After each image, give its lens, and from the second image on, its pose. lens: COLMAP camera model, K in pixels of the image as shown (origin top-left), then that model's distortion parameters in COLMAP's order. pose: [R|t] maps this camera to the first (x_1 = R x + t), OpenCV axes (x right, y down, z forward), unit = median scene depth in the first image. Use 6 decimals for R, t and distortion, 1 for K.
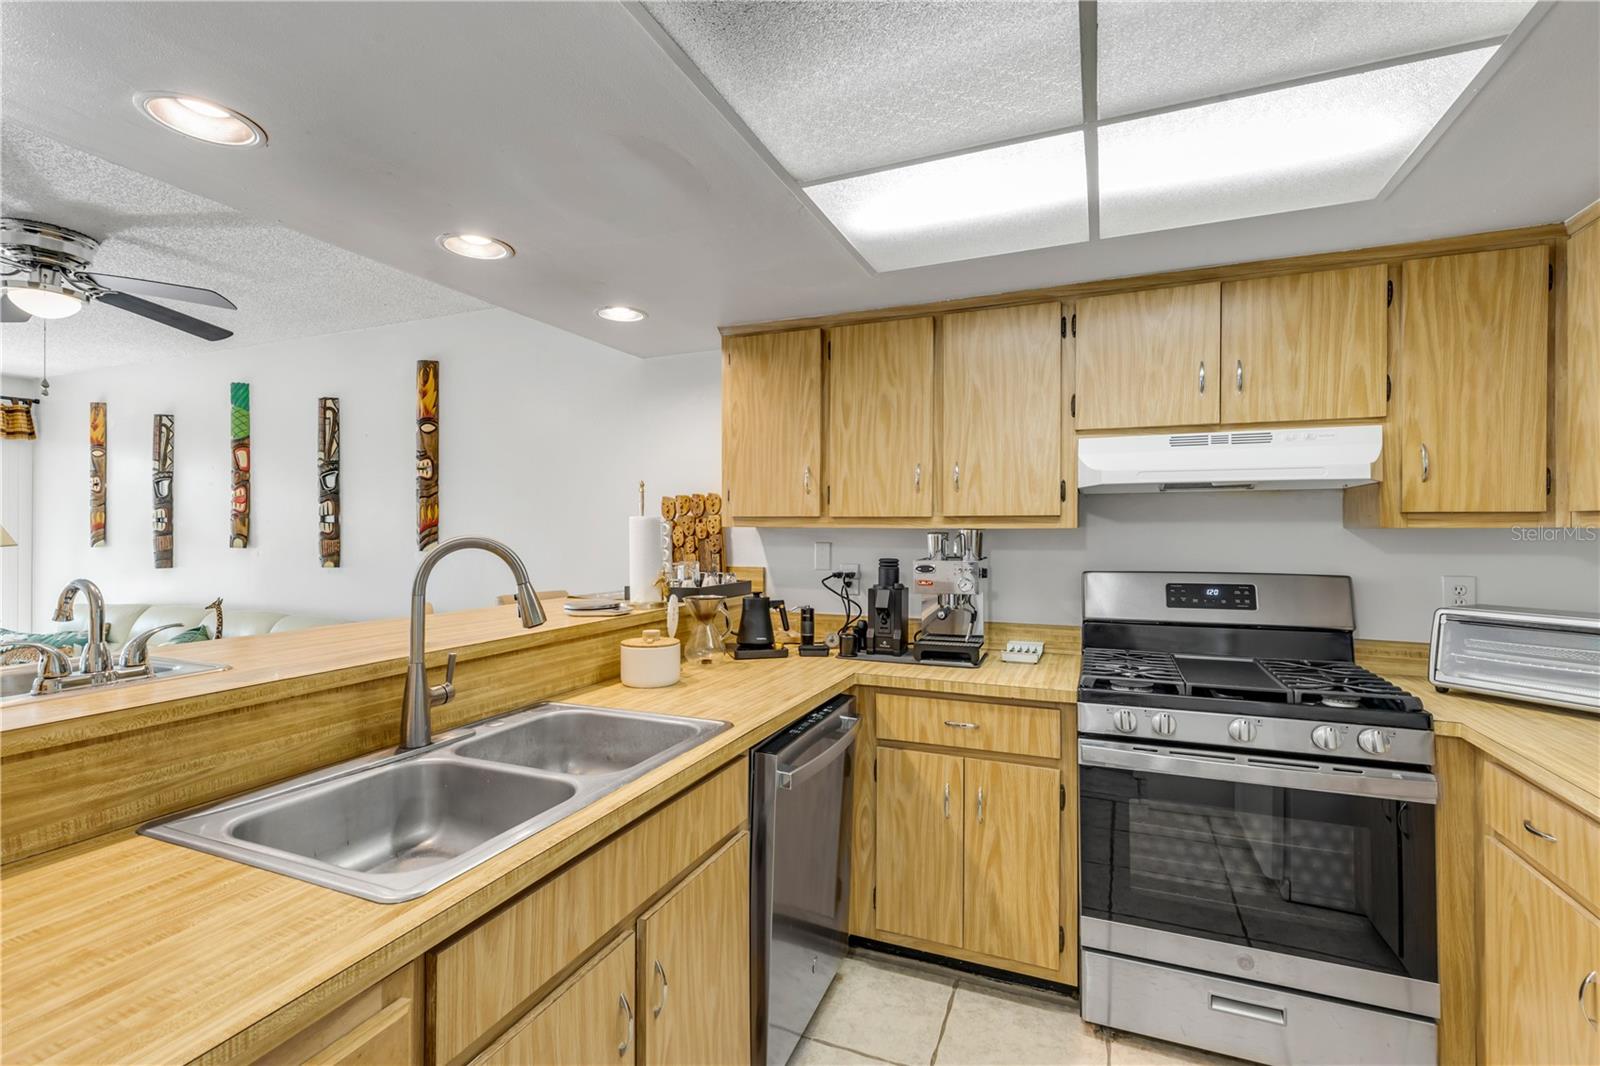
lens RADIAL K [[719.7, 0, 795.5], [0, 719.7, 527.8], [0, 0, 1]] dist [0.006854, -0.002516]
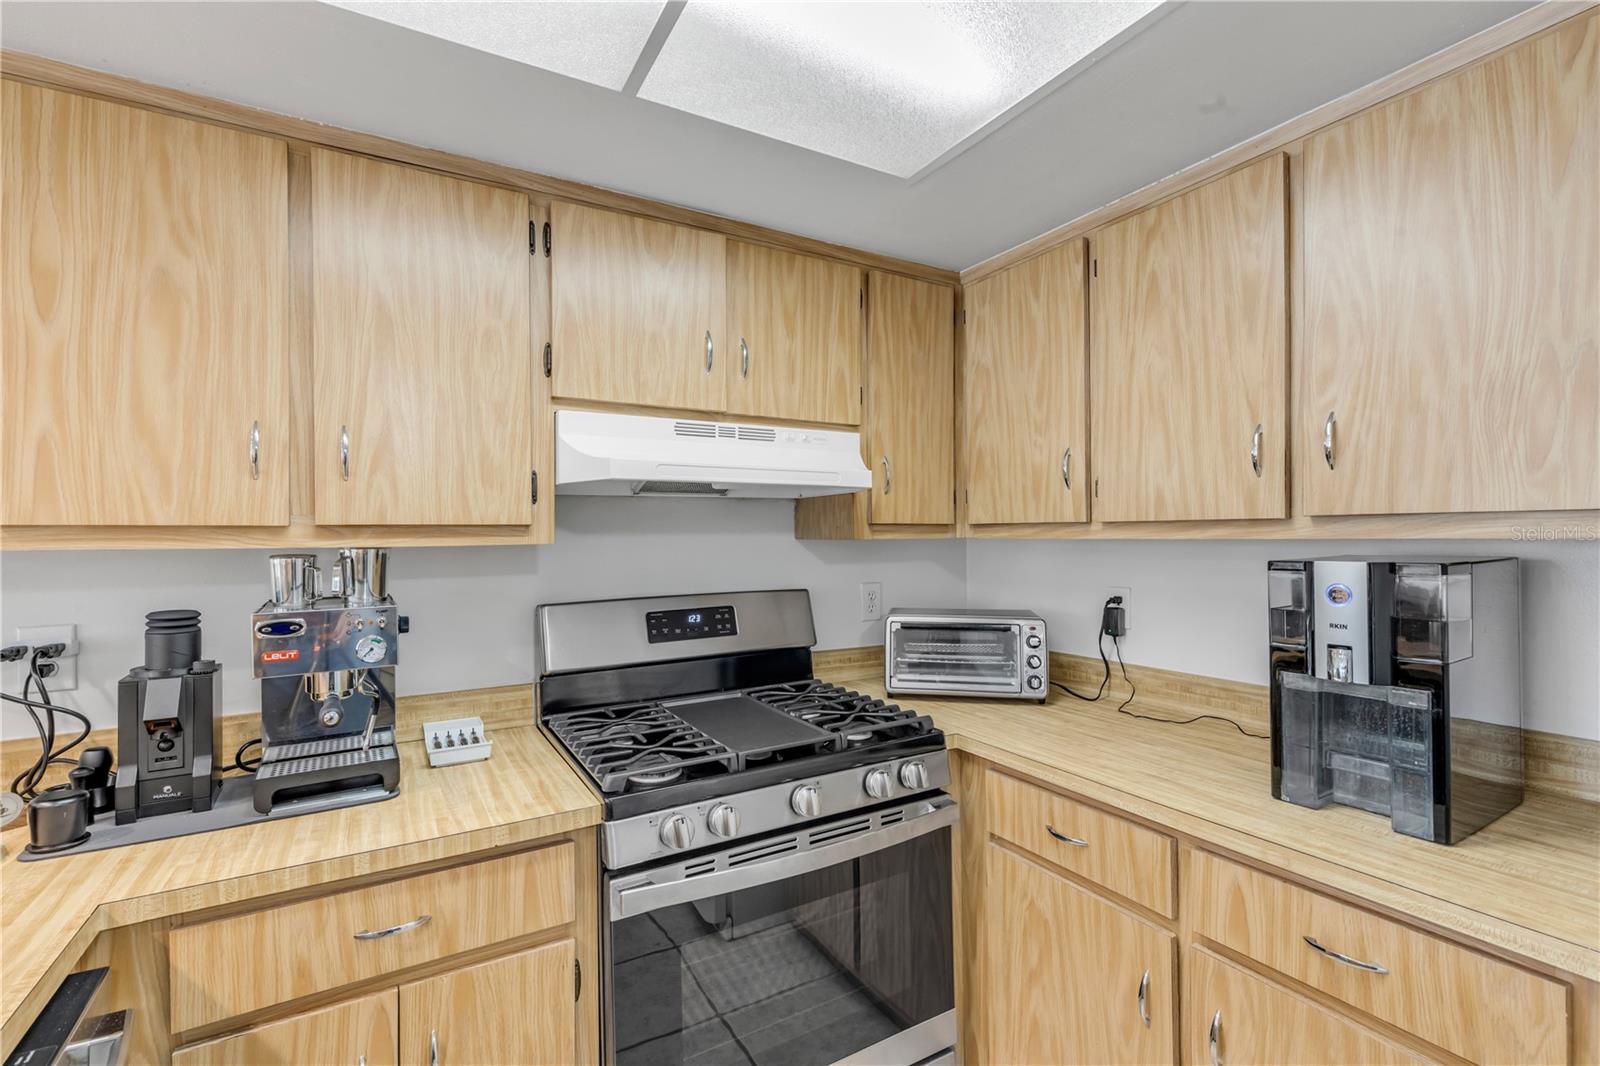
lens RADIAL K [[719.7, 0, 803.8], [0, 719.7, 536.7], [0, 0, 1]] dist [0.006854, -0.002516]
pose [[0.602268, -0.007721, 0.798257, -0.003553], [0.007438, 0.999964, 0.004060, -0.007039], [-0.798260, 0.003492, 0.602303, 0.402743]]
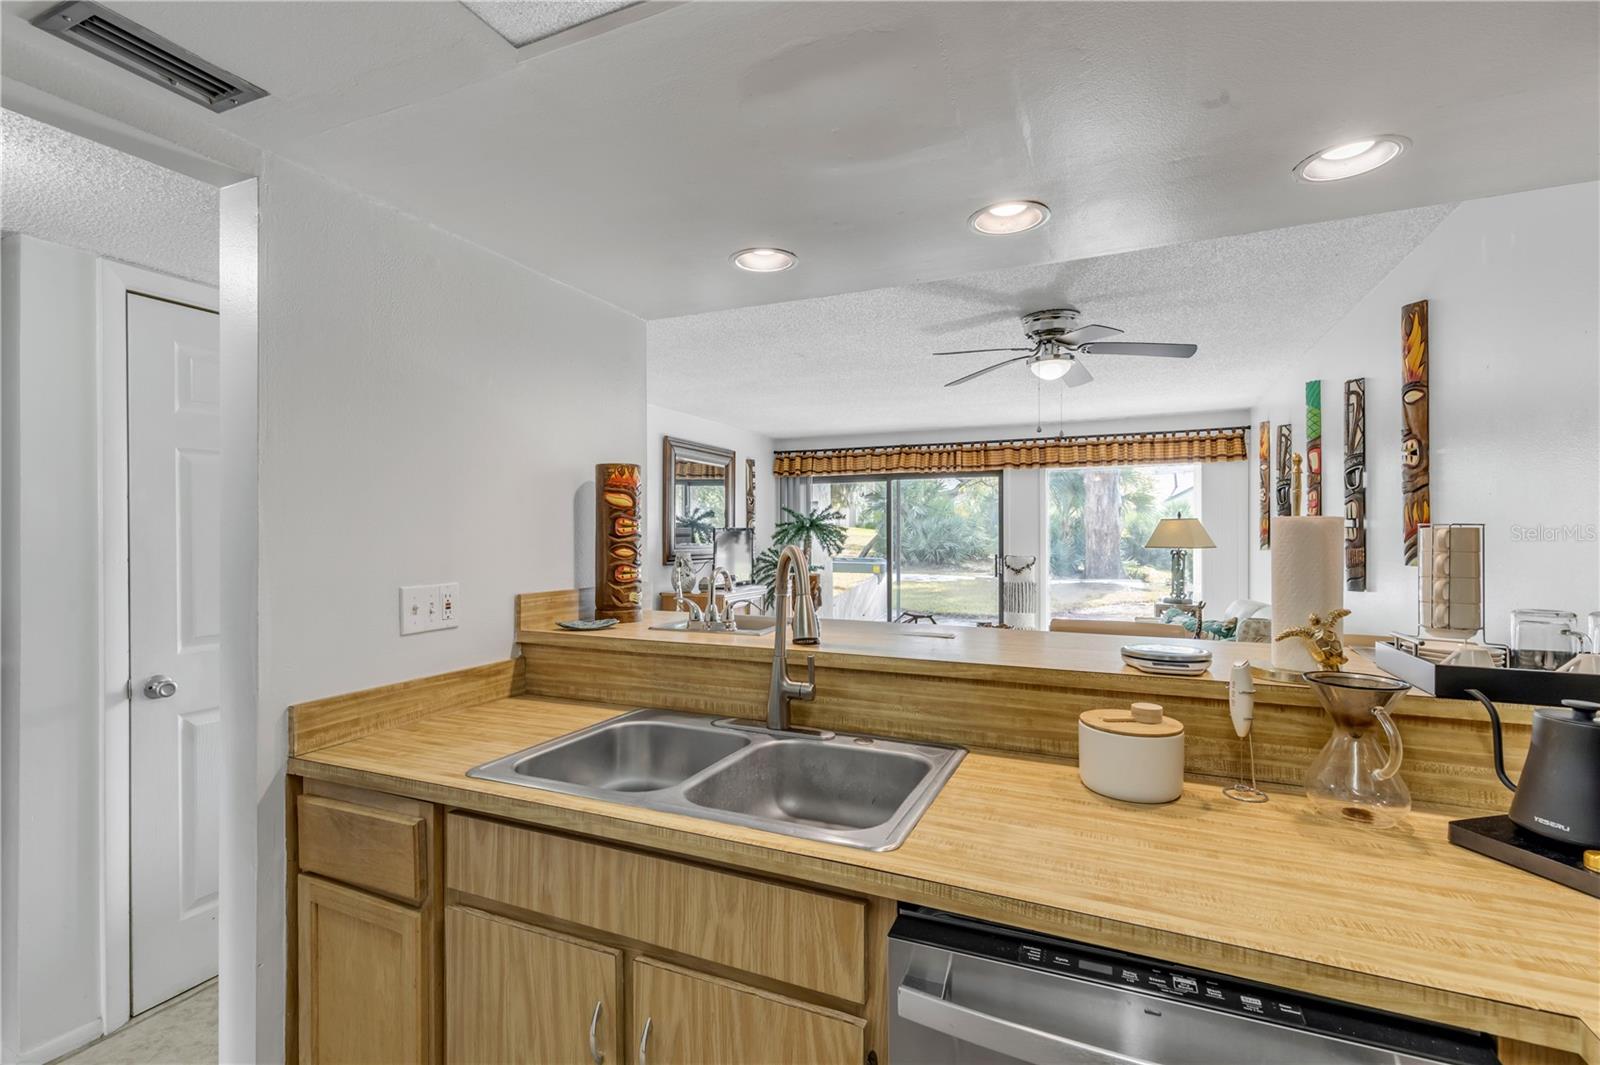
lens RADIAL K [[719.7, 0, 799.5], [0, 719.7, 532.4], [0, 0, 1]] dist [0.006854, -0.002516]
pose [[-0.023430, -0.001574, -0.999724, 0.377161], [0.004354, 0.999989, -0.001676, -0.004390], [0.999716, -0.004392, -0.023423, 0.644817]]
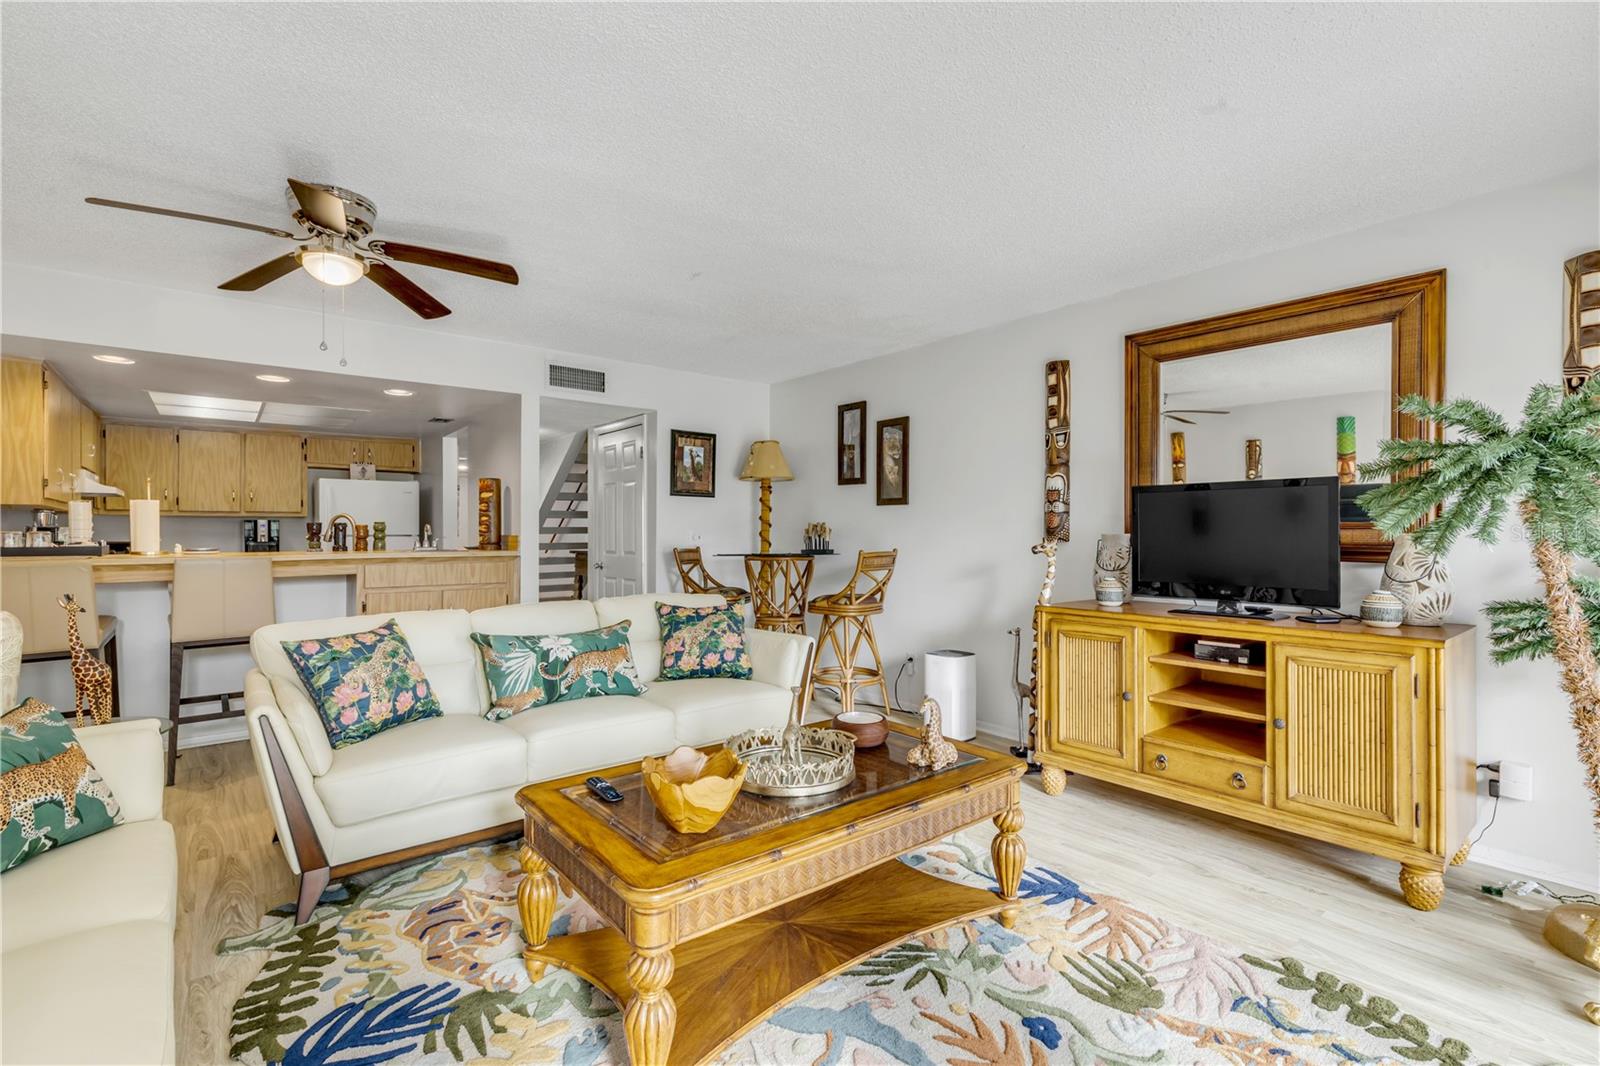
lens RADIAL K [[719.7, 0, 788.0], [0, 719.7, 528.4], [0, 0, 1]] dist [0.006854, -0.002516]
pose [[-0.877038, 0.003123, 0.480411, -2.391497], [-0.000766, 0.999968, -0.007901, 0.065048], [-0.480420, -0.007297, -0.877008, 1.820229]]
